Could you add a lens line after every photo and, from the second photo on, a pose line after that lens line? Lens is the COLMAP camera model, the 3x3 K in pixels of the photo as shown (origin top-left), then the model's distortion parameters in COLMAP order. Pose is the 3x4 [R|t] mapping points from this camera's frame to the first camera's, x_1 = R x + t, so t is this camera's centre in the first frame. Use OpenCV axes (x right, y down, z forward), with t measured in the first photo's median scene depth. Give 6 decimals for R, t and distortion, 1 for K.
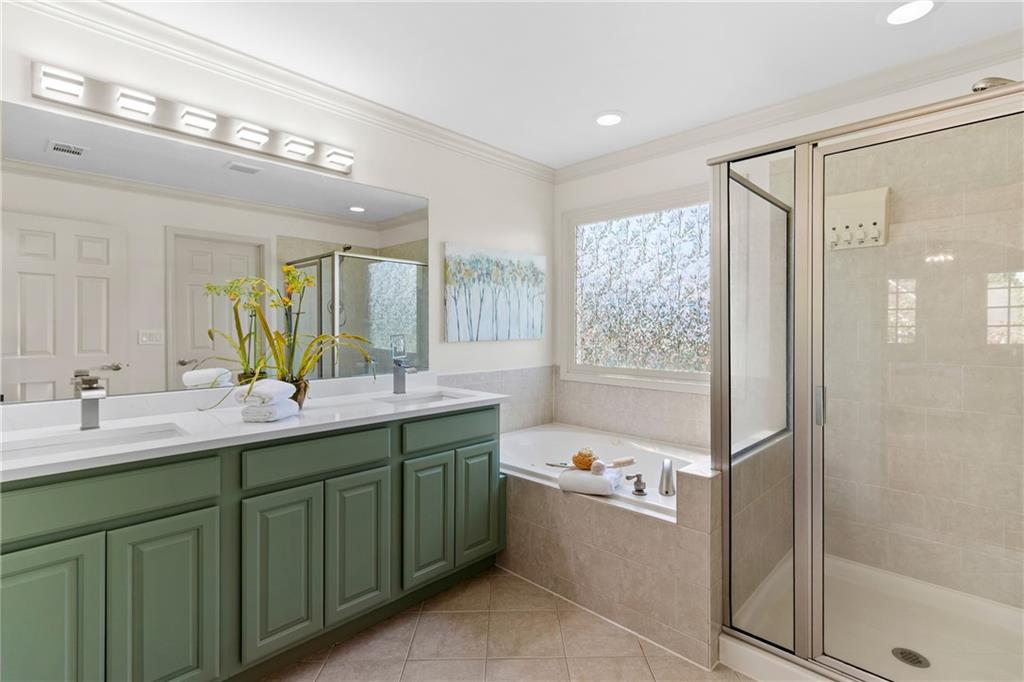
lens RADIAL K [[474.4, 0, 511.4], [0, 474.4, 320.5], [0, 0, 1]] dist [0.005872, 0.000184]
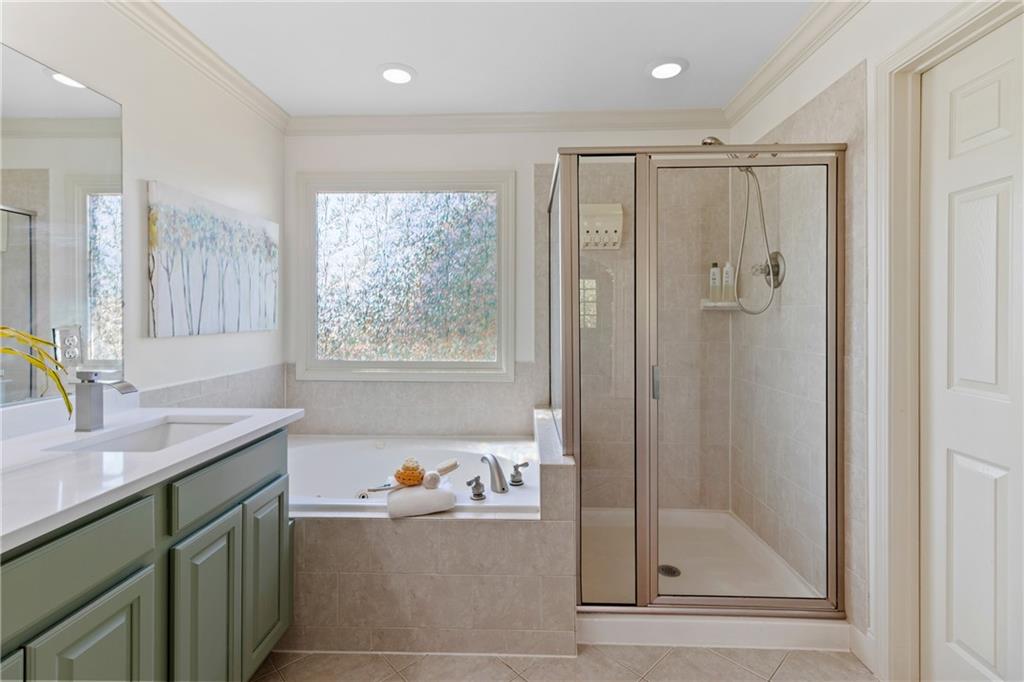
lens RADIAL K [[474.5, 0, 509.5], [0, 474.5, 310.7], [0, 0, 1]] dist [0.004977, 0.000283]
pose [[0.742195, 0.007923, 0.670137, -0.264573], [-0.010307, 0.999947, -0.000407, 0.005622], [-0.670105, -0.006605, 0.742237, 0.256099]]
